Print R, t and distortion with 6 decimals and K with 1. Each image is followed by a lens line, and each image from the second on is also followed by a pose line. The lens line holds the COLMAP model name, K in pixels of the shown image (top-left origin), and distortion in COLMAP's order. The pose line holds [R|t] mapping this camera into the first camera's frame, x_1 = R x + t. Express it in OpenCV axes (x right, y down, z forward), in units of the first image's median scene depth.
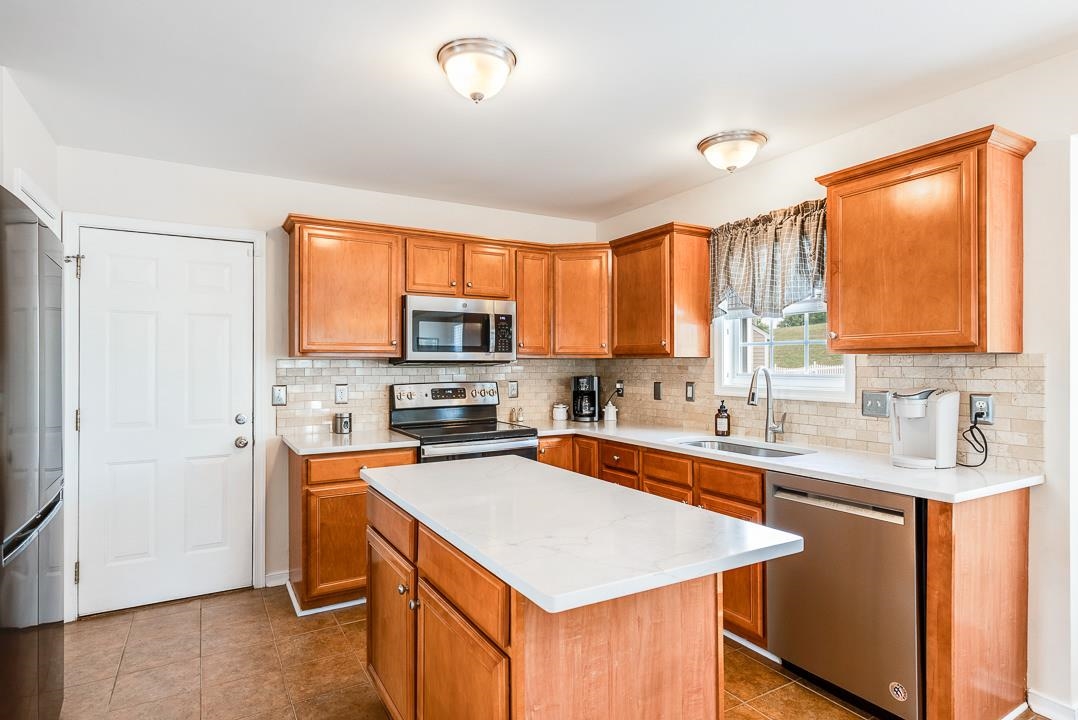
lens RADIAL K [[590.9, 0, 539.0], [0, 590.9, 360.0], [0, 0, 1]] dist [0.002728, 0.000741]
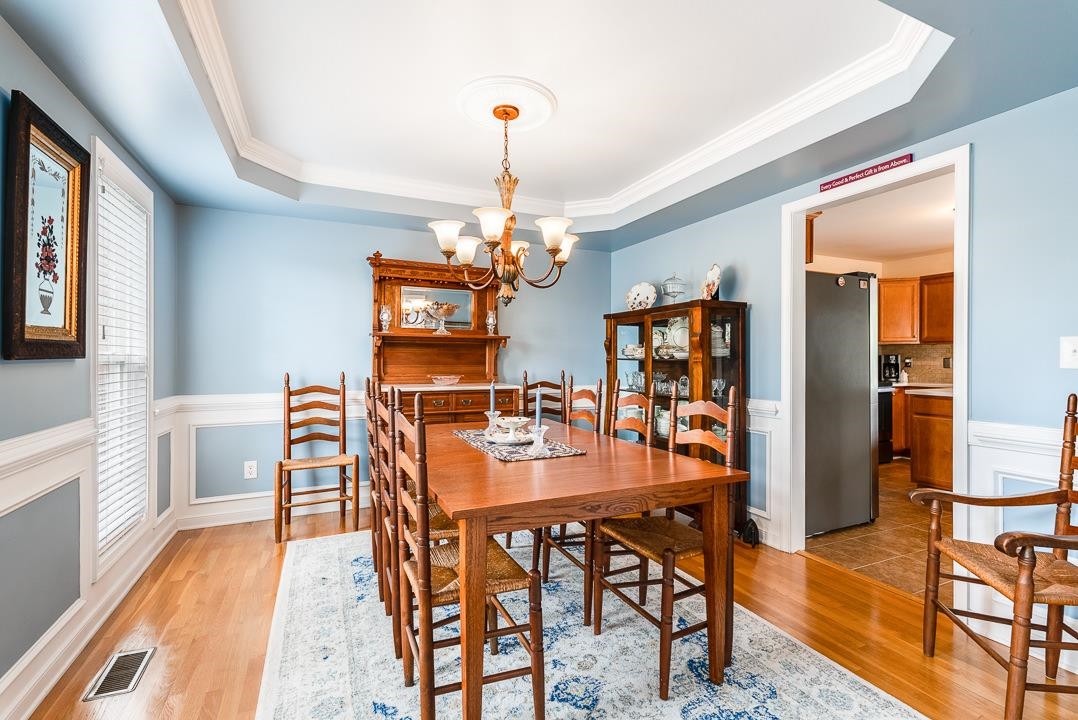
lens RADIAL K [[475.5, 0, 539.0], [0, 475.5, 360.0], [0, 0, 1]] dist [0.010716, 0.000189]
pose [[0.996066, 0.002658, -0.088577, -0.940025], [-0.002259, 0.999987, 0.004600, 0.043709], [0.088588, -0.004382, 0.996059, -0.542547]]
